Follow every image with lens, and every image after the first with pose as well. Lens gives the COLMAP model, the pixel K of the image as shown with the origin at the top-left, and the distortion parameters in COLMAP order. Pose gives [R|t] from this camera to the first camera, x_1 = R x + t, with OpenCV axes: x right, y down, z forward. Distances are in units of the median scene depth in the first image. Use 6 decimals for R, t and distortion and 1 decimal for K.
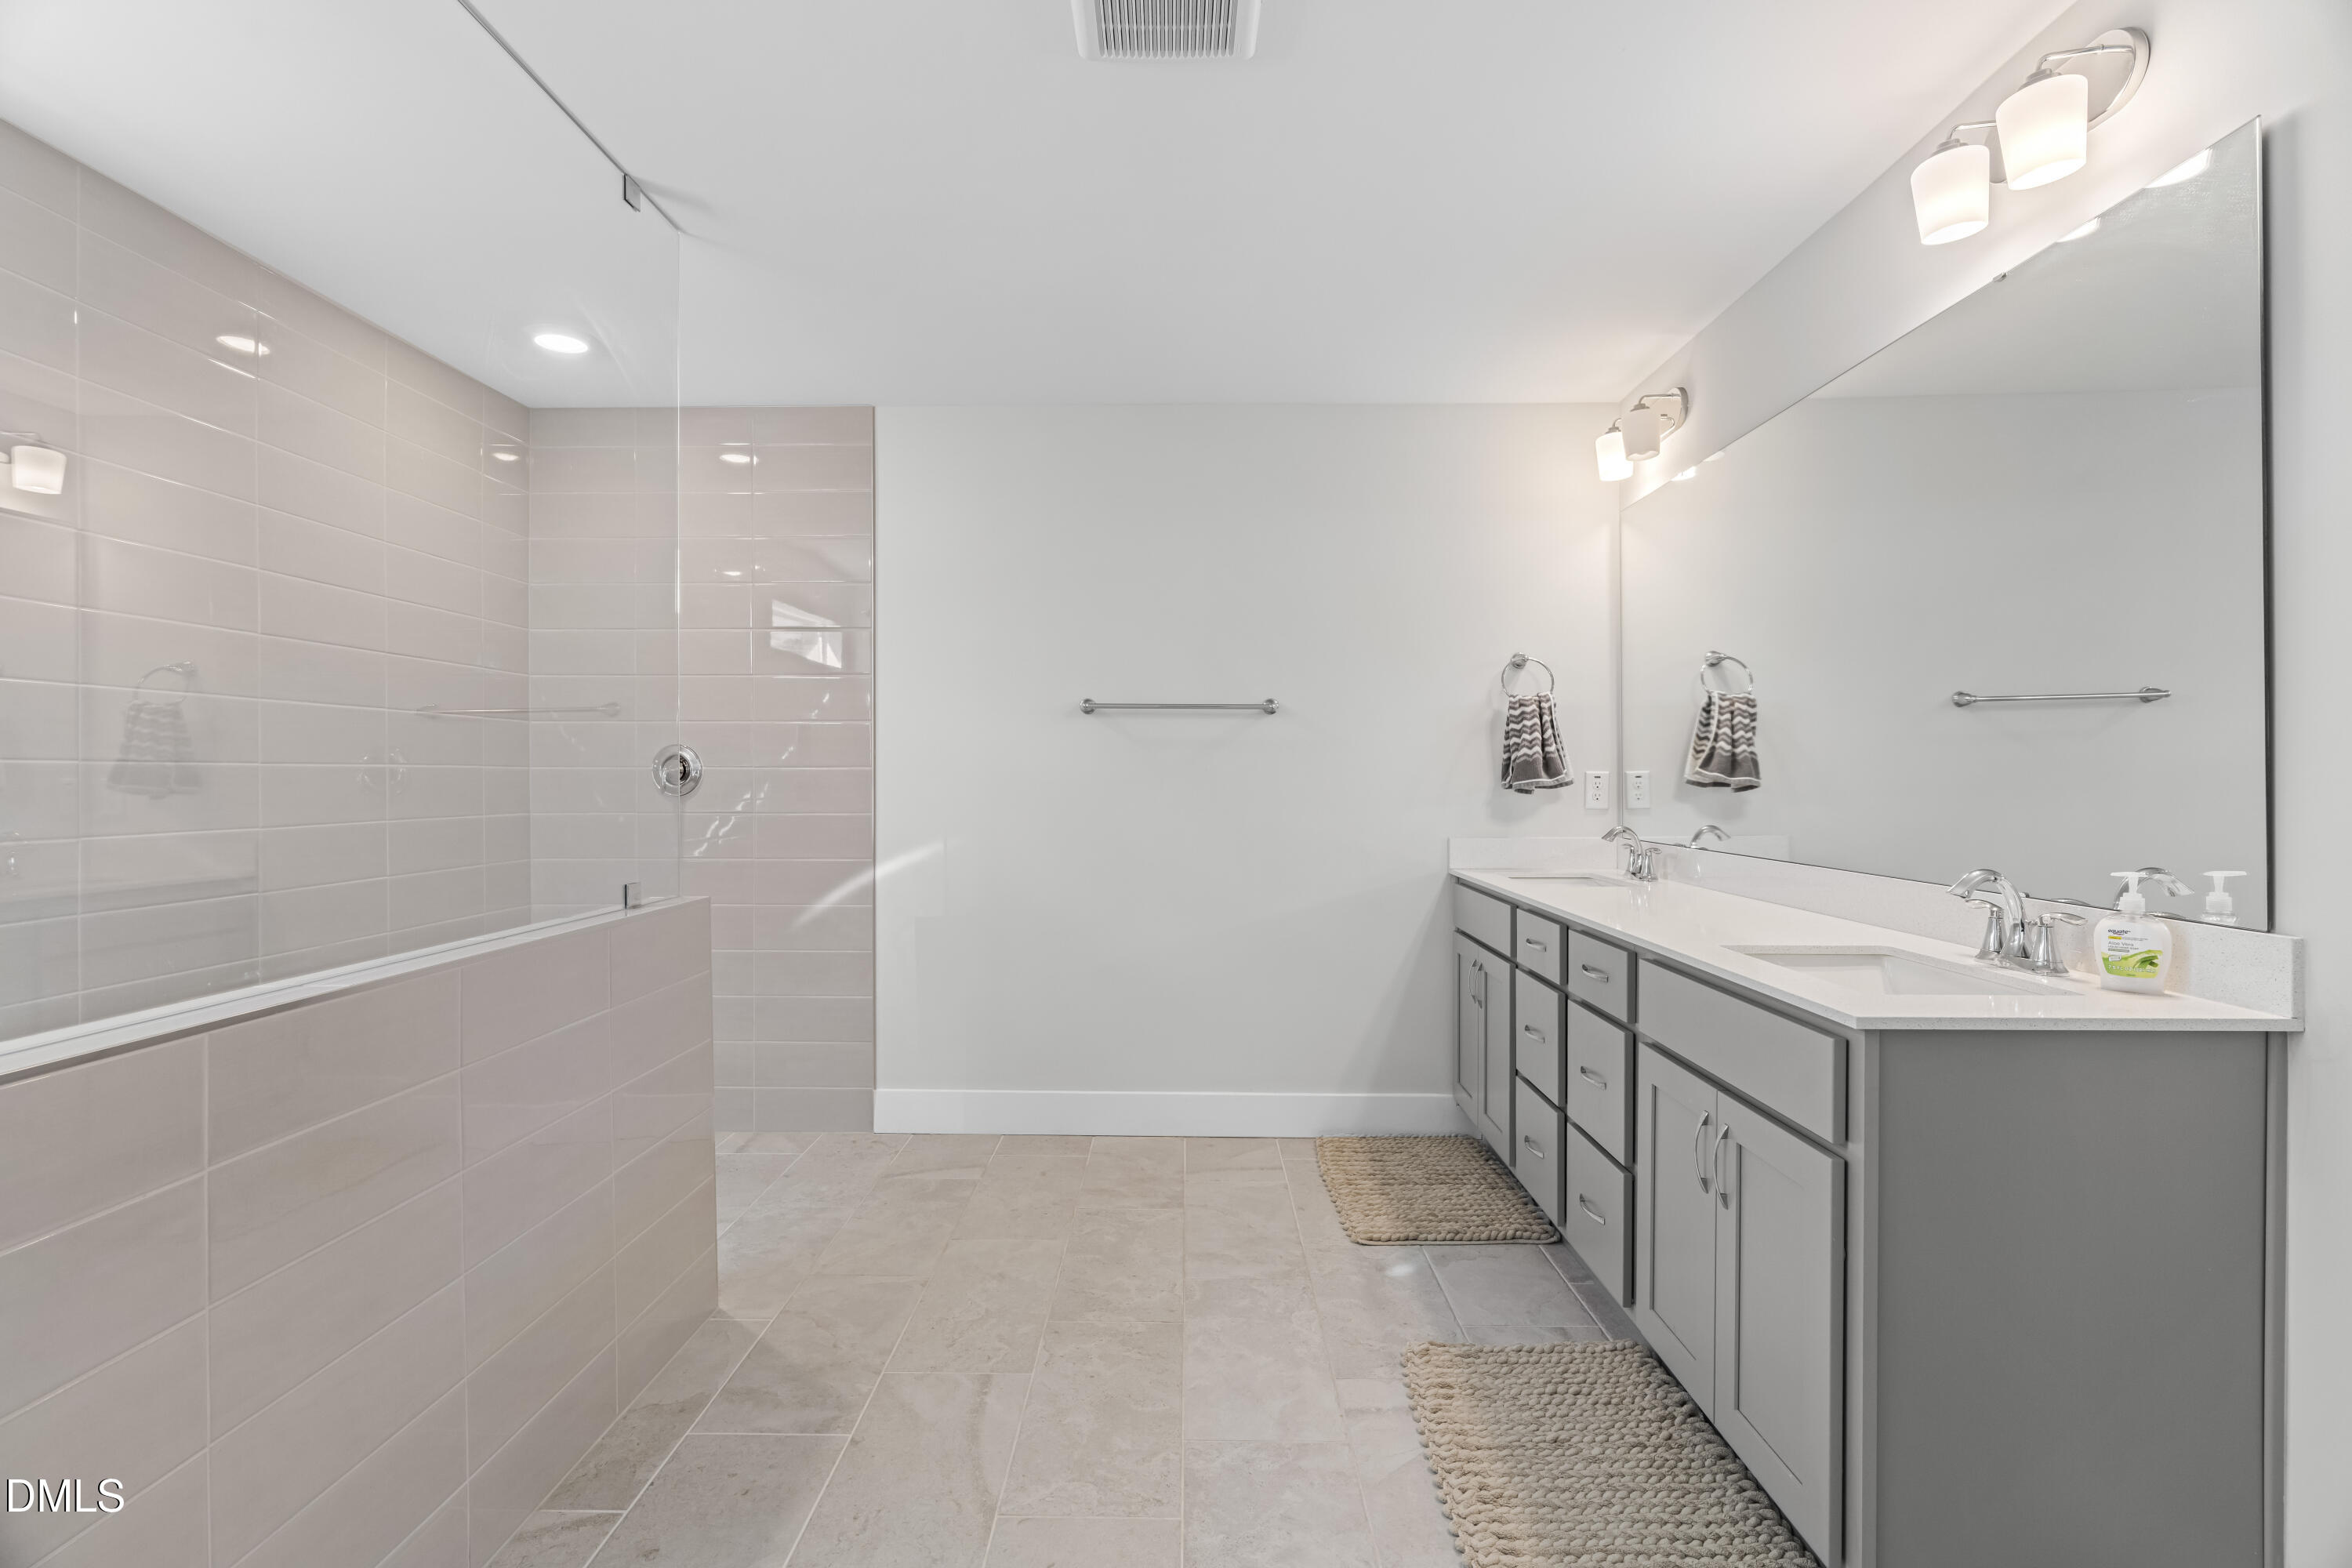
lens RADIAL K [[1063.4, 0, 1173.3], [0, 1063.4, 782.4], [0, 0, 1]] dist [-0.000697, -0.000020]
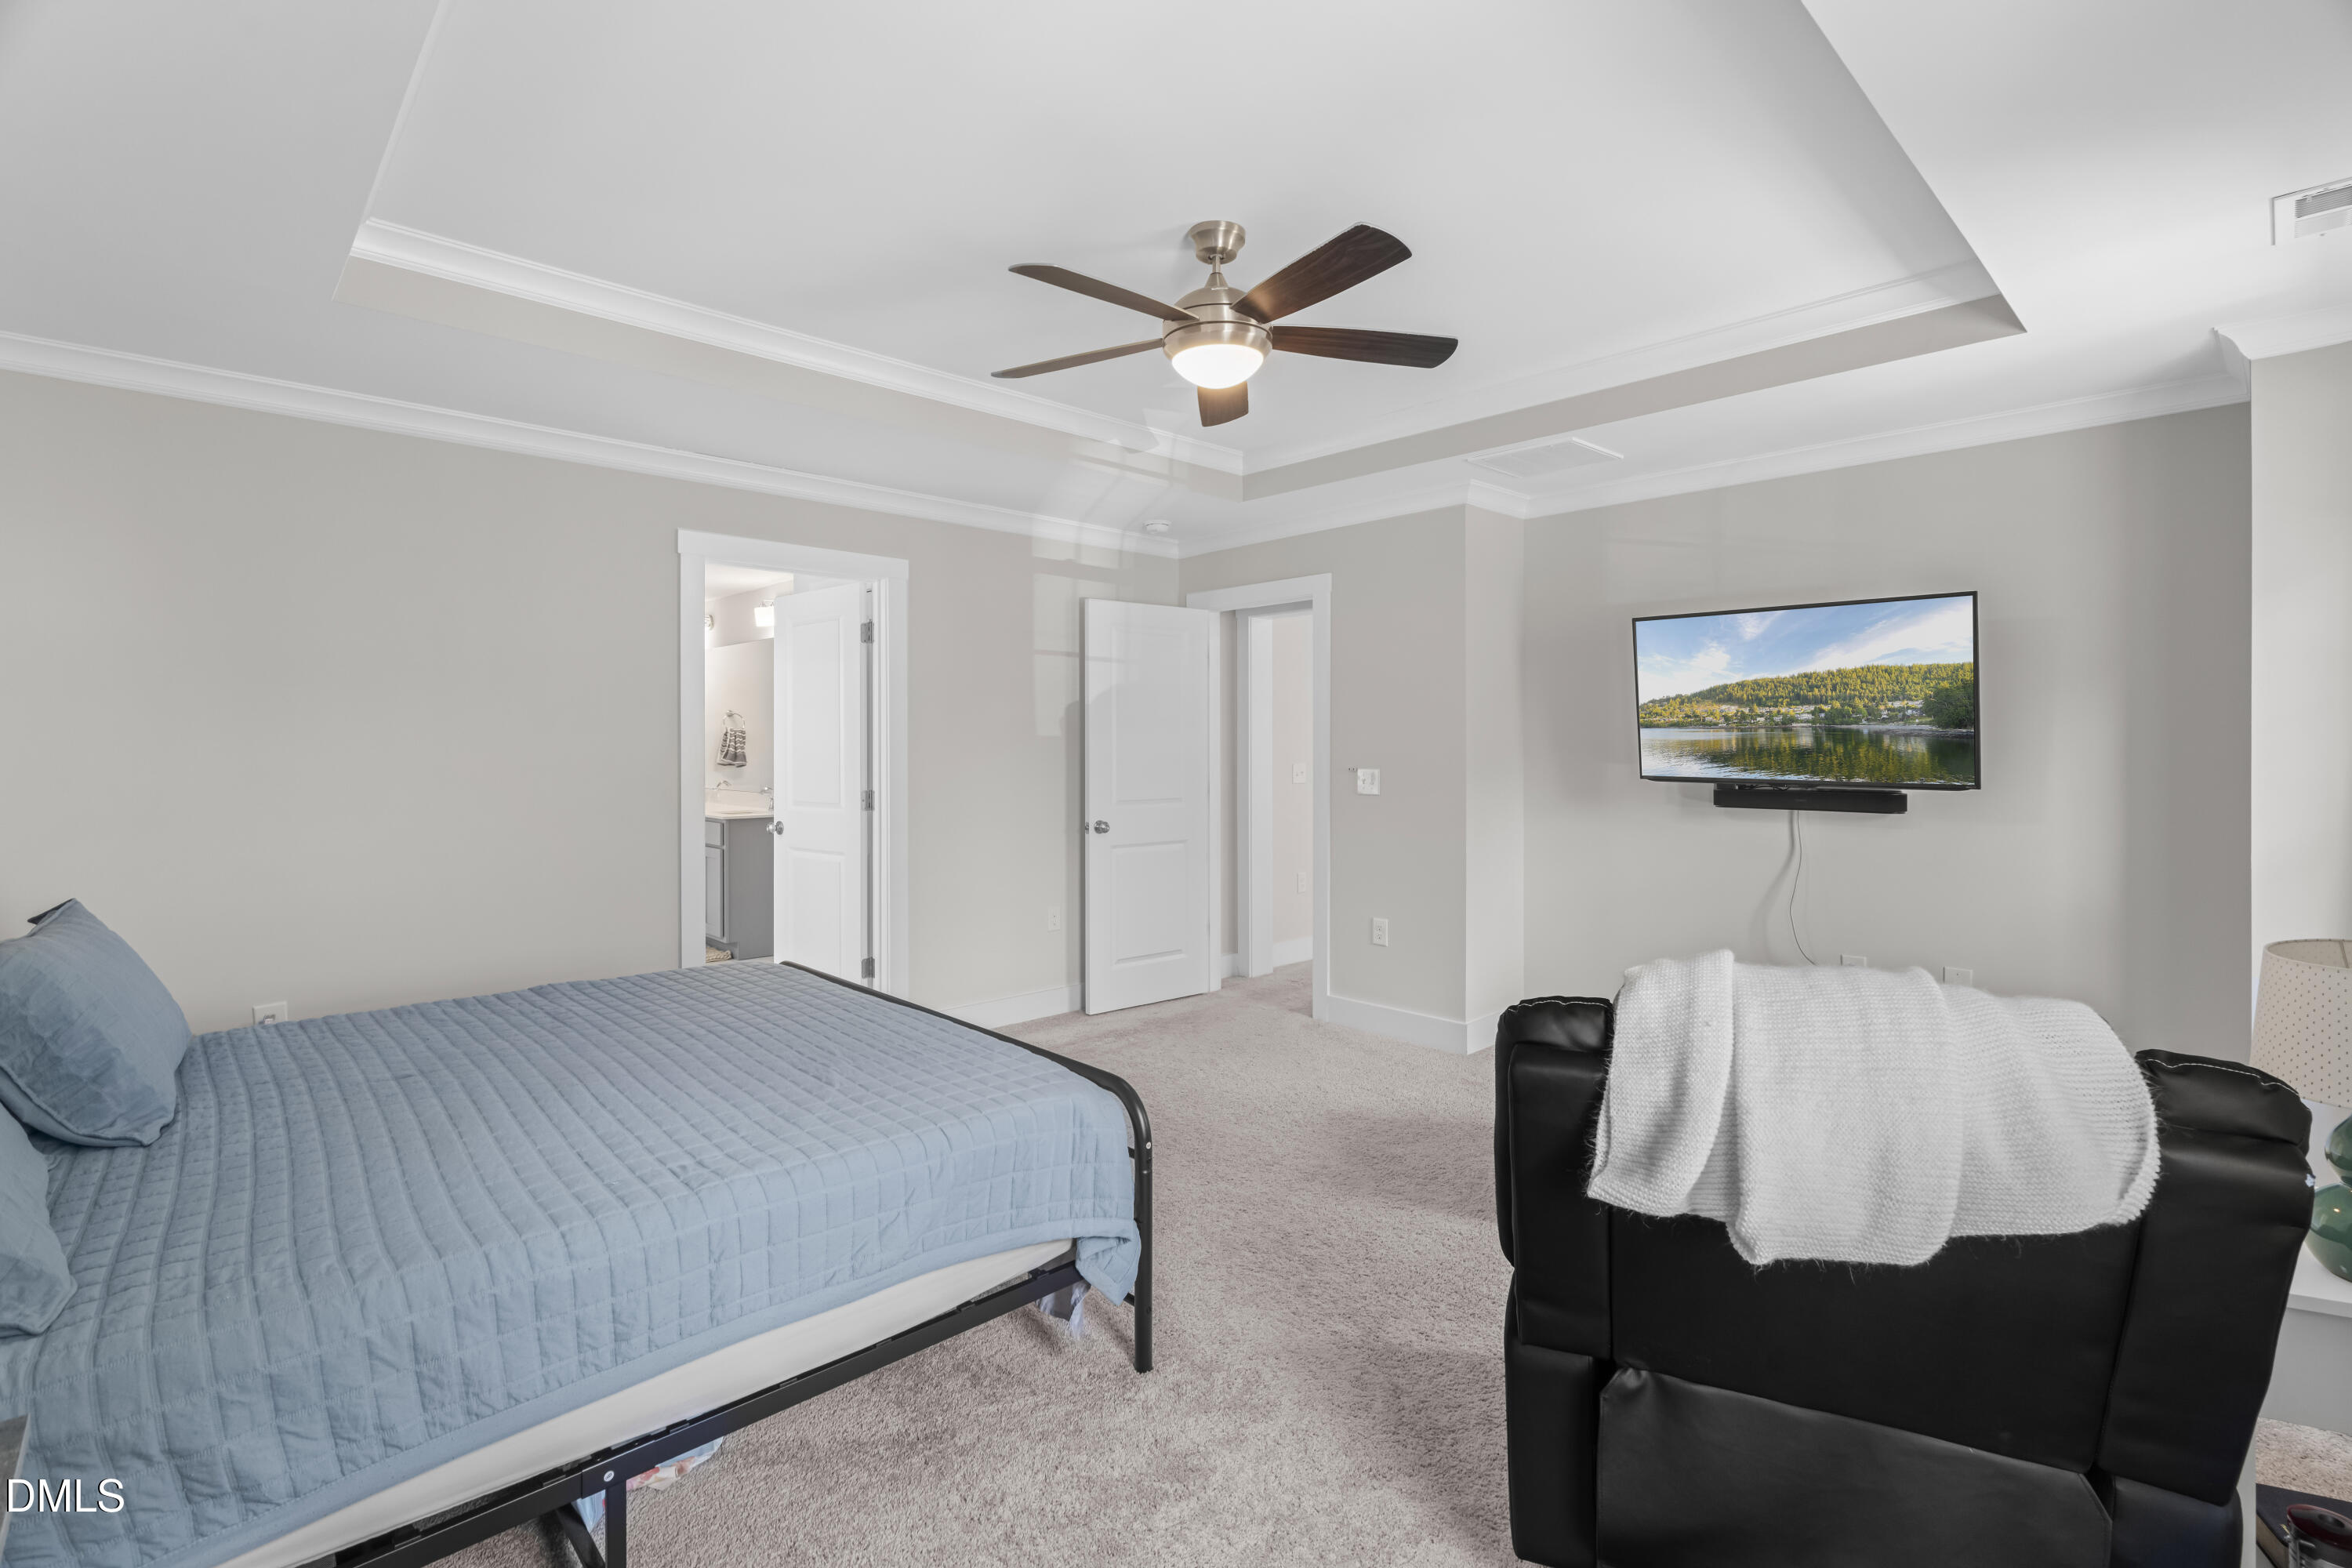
lens RADIAL K [[1063.4, 0, 1171.9], [0, 1063.4, 767.0], [0, 0, 1]] dist [-0.000697, -0.000020]
pose [[0.723994, -0.003711, 0.689796, -0.479571], [0.000483, 0.999988, 0.004874, -0.004093], [-0.689806, -0.003196, 0.723987, -1.580166]]
